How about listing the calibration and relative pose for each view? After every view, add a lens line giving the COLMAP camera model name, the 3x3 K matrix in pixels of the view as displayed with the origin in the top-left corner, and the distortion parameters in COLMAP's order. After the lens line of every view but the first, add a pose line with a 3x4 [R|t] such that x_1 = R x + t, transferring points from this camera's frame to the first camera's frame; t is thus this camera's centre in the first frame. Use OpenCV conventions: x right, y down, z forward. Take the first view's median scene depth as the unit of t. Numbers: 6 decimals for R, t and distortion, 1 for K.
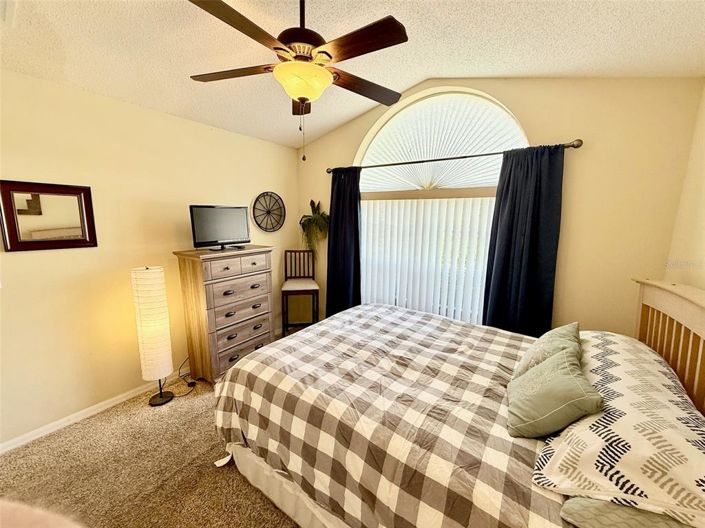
lens RADIAL K [[282.4, 0, 352.5], [0, 282.4, 264.0], [0, 0, 1]] dist [0.000657, 0.000052]
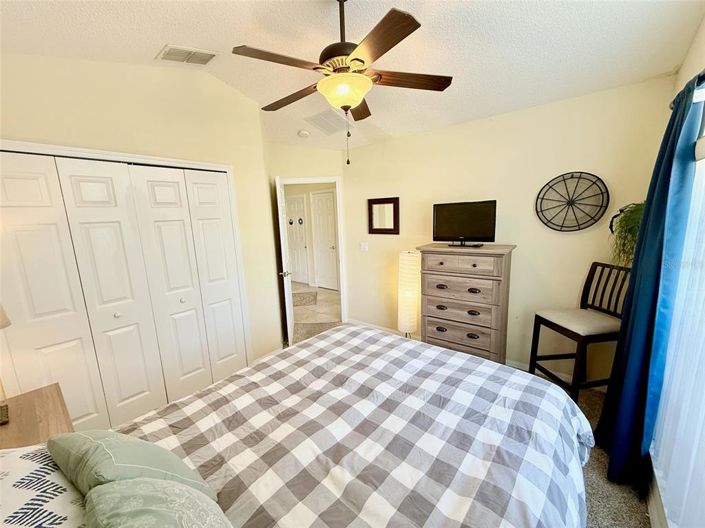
lens RADIAL K [[282.4, 0, 352.5], [0, 282.4, 264.0], [0, 0, 1]] dist [0.000657, 0.000052]
pose [[-0.083158, 0.162735, -0.983159, 0.603356], [-0.129460, 0.976452, 0.172575, -0.117816], [0.988091, 0.141631, -0.060132, 0.726599]]
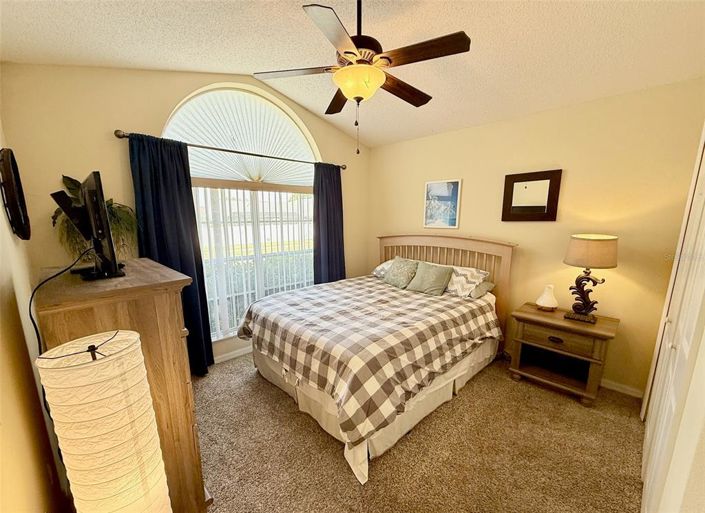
lens RADIAL K [[284.5, 0, 352.0], [0, 284.5, 270.1], [0, 0, 1]] dist [-0.015598, -0.000077]
pose [[0.190910, -0.199180, 0.961187, -0.866977], [0.168917, 0.971256, 0.167717, -0.070357], [-0.966965, 0.130342, 0.219067, 0.536282]]
